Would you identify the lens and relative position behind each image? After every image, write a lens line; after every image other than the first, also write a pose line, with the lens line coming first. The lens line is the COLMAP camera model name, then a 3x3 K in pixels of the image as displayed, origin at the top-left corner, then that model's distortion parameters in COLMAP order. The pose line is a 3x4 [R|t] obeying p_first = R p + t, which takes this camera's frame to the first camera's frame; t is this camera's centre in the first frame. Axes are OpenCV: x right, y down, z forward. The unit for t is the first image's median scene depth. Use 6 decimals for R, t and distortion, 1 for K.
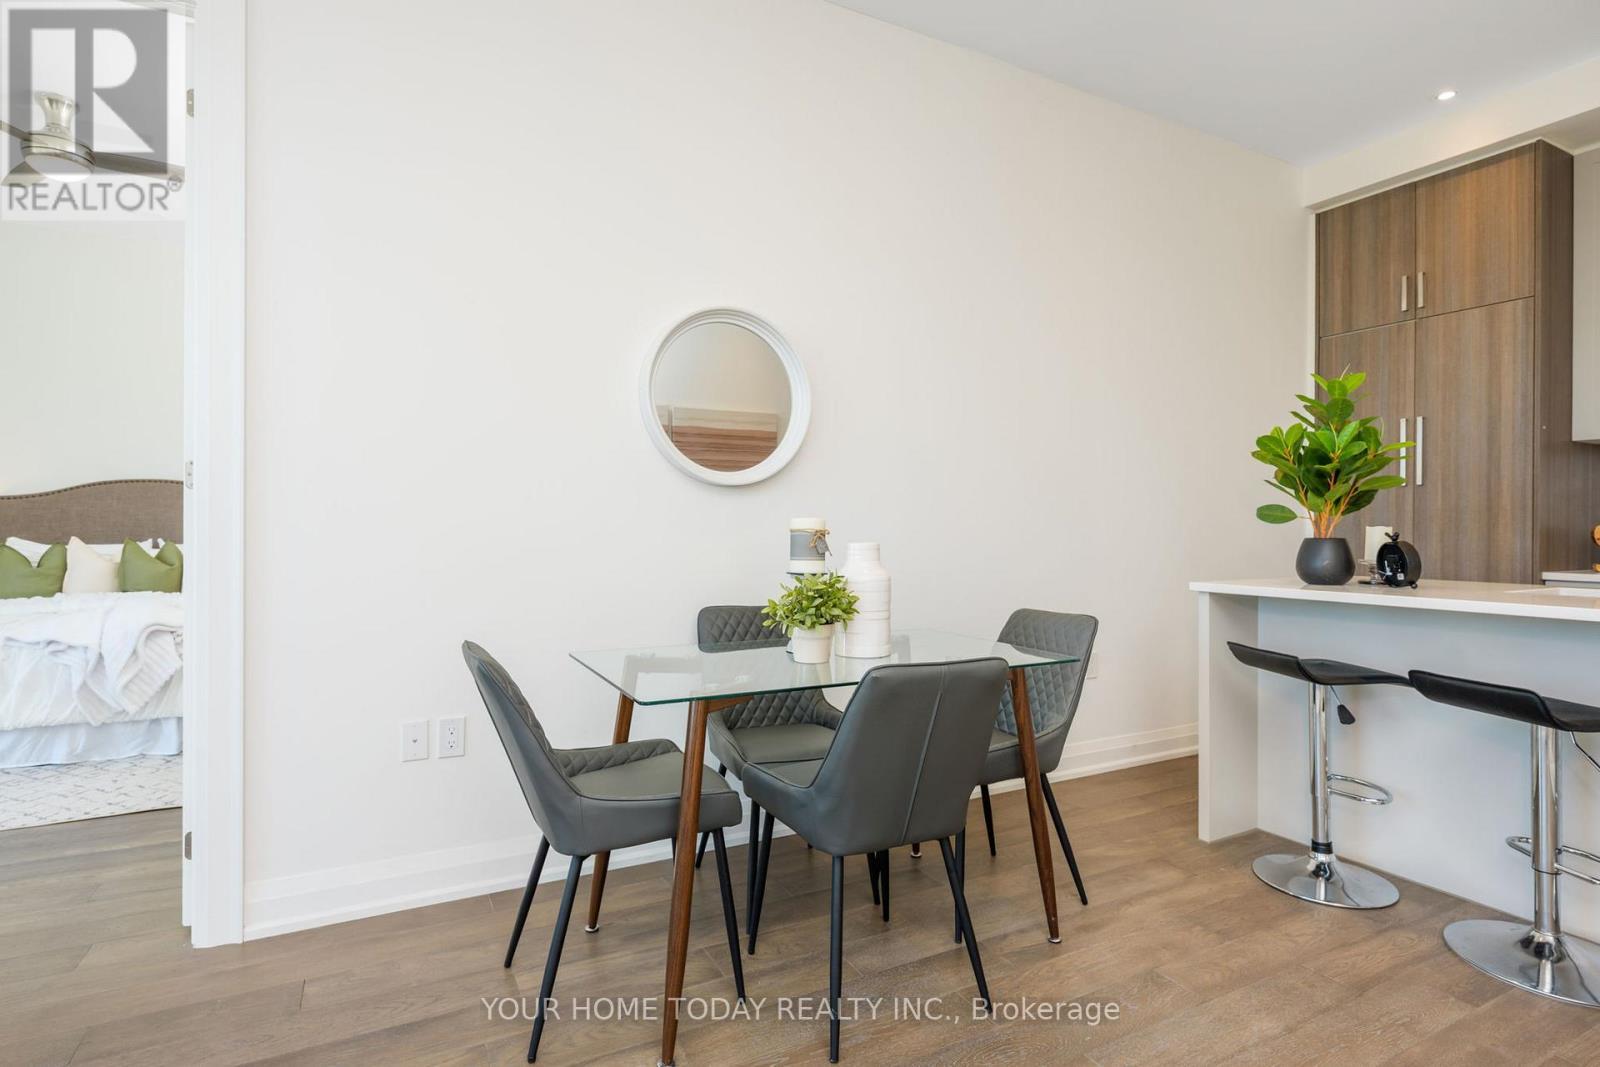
lens RADIAL K [[800.5, 0, 805.8], [0, 800.5, 531.0], [0, 0, 1]] dist [-0.005339, 0.001300]
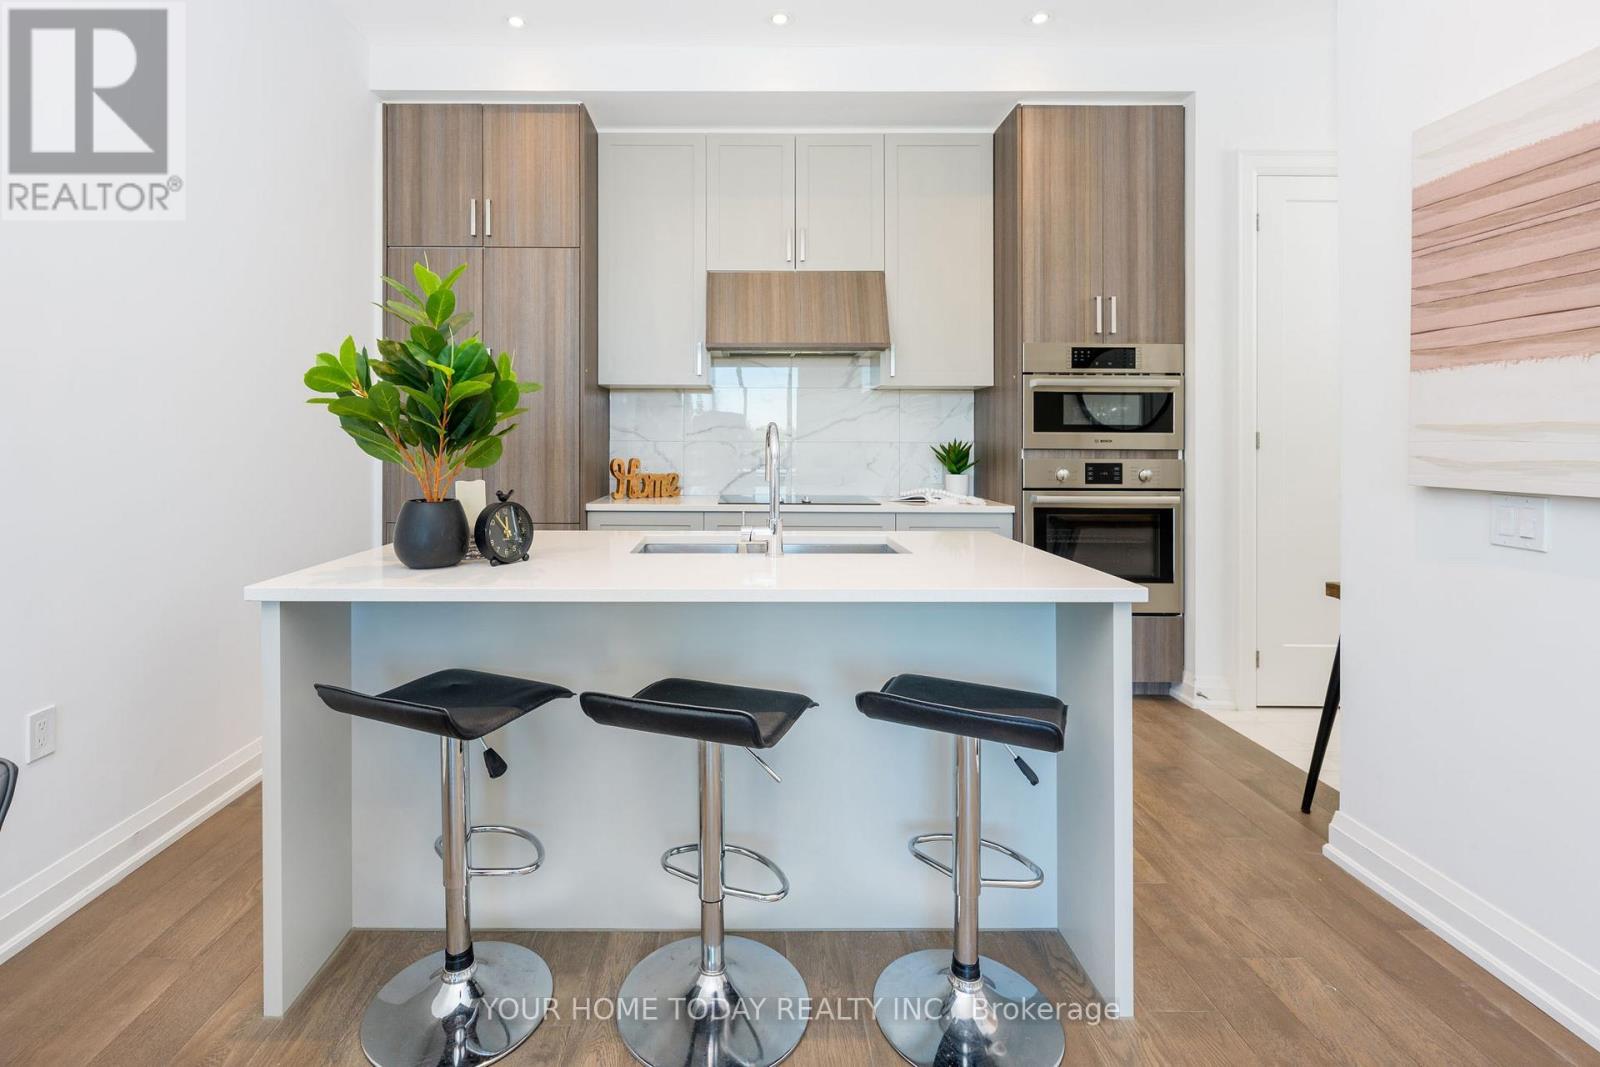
lens RADIAL K [[714.5, 0, 722.2], [0, 714.5, 441.0], [0, 0, 1]] dist [-0.003125, -0.000866]
pose [[0.477659, -0.004840, 0.878532, 0.166888], [0.001271, 0.999988, 0.004818, -0.040124], [-0.878544, -0.001185, 0.477659, 0.390291]]
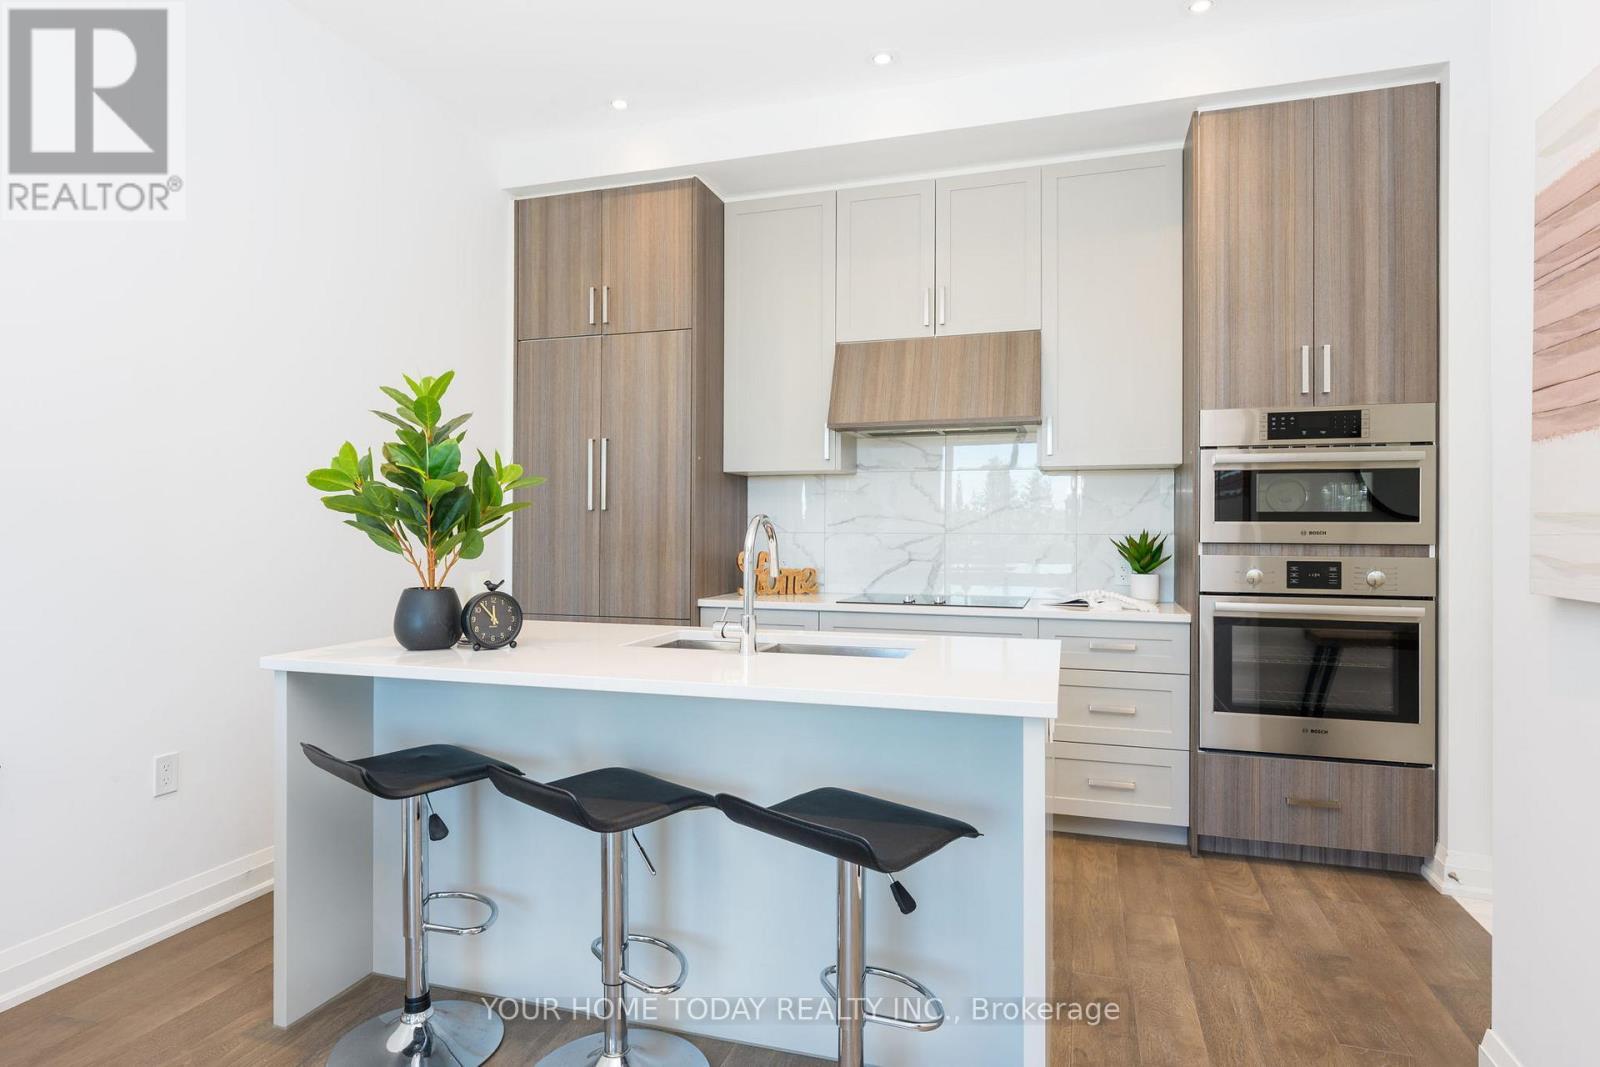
lens RADIAL K [[855.8, 0, 805.3], [0, 855.8, 527.4], [0, 0, 1]] dist [-0.003866, 0.000957]
pose [[0.713968, -0.002172, 0.700175, 0.263387], [0.002635, 0.999996, 0.000416, -0.042666], [-0.700173, 0.001548, 0.713971, 0.123704]]
